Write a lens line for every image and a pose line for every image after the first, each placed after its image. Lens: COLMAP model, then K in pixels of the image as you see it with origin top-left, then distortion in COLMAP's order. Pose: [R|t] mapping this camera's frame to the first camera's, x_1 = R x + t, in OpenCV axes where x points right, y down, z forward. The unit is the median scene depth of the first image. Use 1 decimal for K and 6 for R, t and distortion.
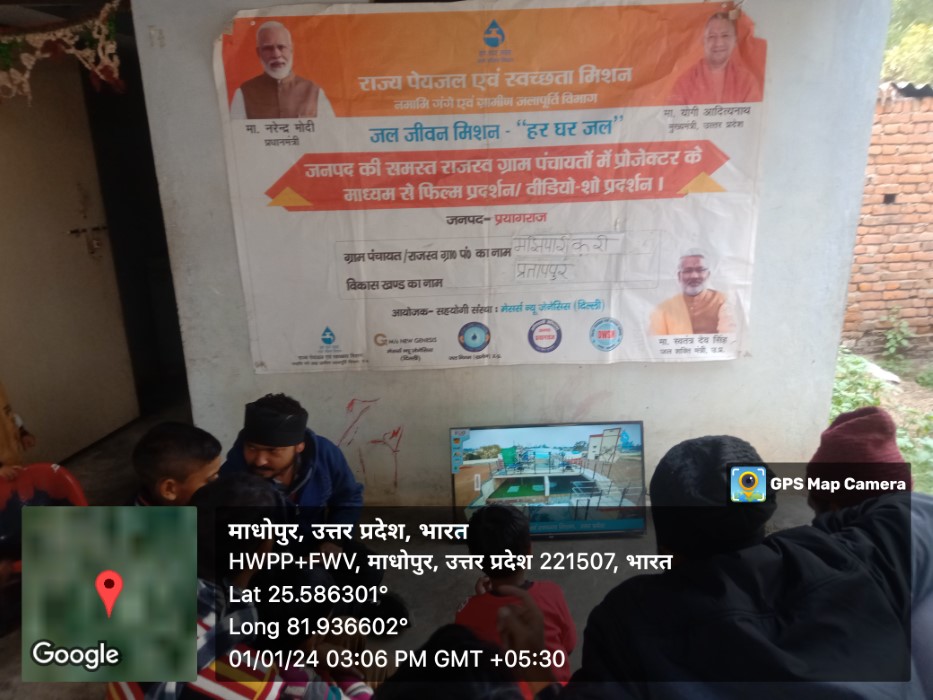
lens RADIAL K [[661.6, 0, 466.5], [0, 661.6, 350.0], [0, 0, 1]] dist [0.061796, -0.093419]
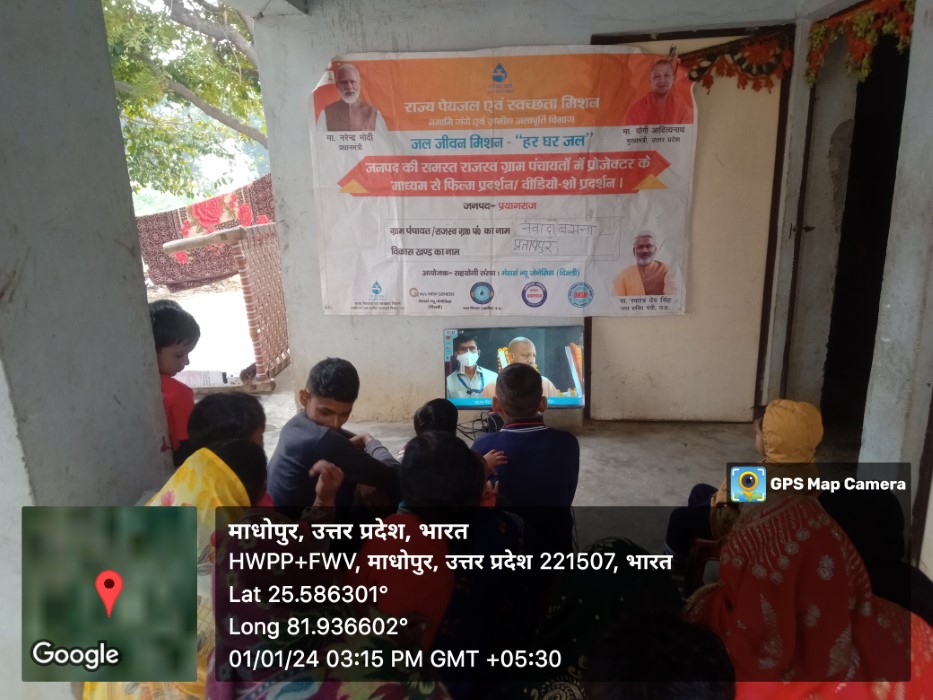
lens RADIAL K [[661.6, 0, 466.5], [0, 661.6, 350.0], [0, 0, 1]] dist [0.061796, -0.093419]
pose [[0.999883, 0.015295, 0.000148, -0.018845], [-0.015290, 0.999761, -0.015634, 0.122095], [-0.000387, 0.015630, 0.999878, -0.364317]]
